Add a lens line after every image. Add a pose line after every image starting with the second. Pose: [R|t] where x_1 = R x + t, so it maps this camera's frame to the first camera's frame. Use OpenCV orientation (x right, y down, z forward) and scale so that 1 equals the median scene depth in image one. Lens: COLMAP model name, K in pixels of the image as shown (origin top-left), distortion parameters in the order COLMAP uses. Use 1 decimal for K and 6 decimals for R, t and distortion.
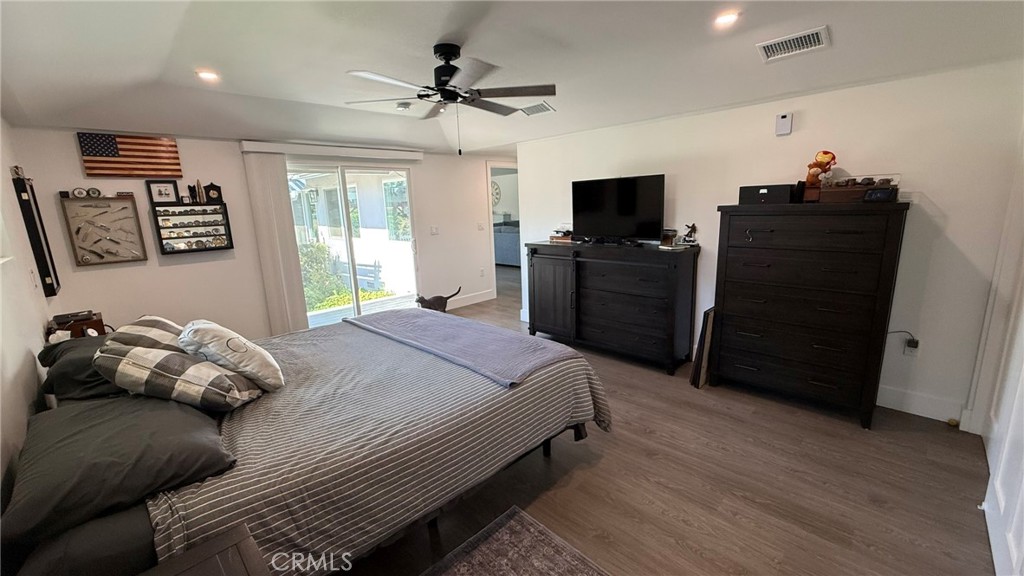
lens RADIAL K [[411.0, 0, 512.0], [0, 411.0, 288.0], [0, 0, 1]] dist [-0.000949, -0.000020]
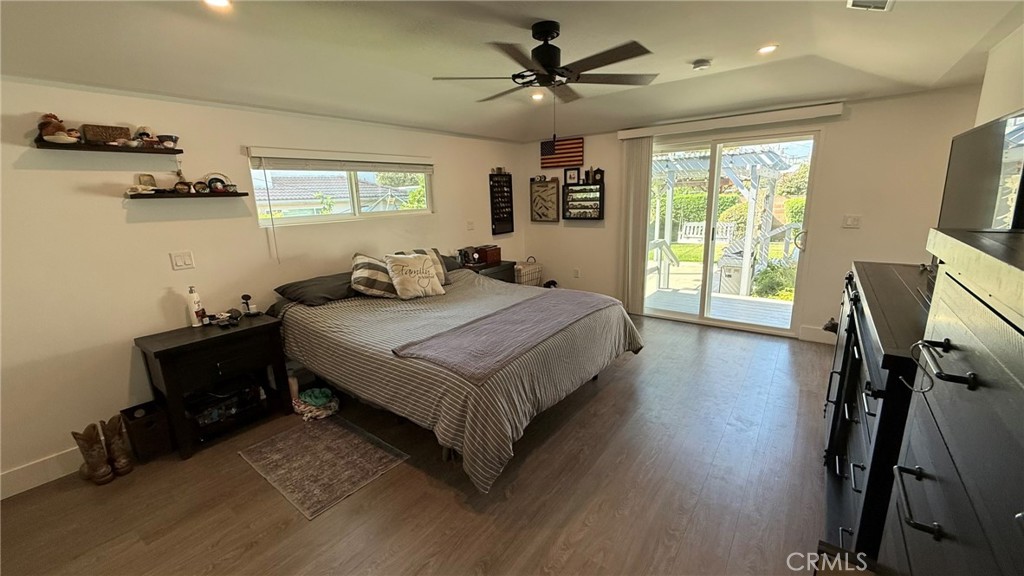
lens RADIAL K [[411.0, 0, 512.0], [0, 411.0, 288.0], [0, 0, 1]] dist [-0.000949, -0.000020]
pose [[0.135160, 0.254623, -0.957548, 0.610620], [-0.172049, 0.957767, 0.230396, -0.150566], [0.975772, 0.133604, 0.173259, 0.581309]]
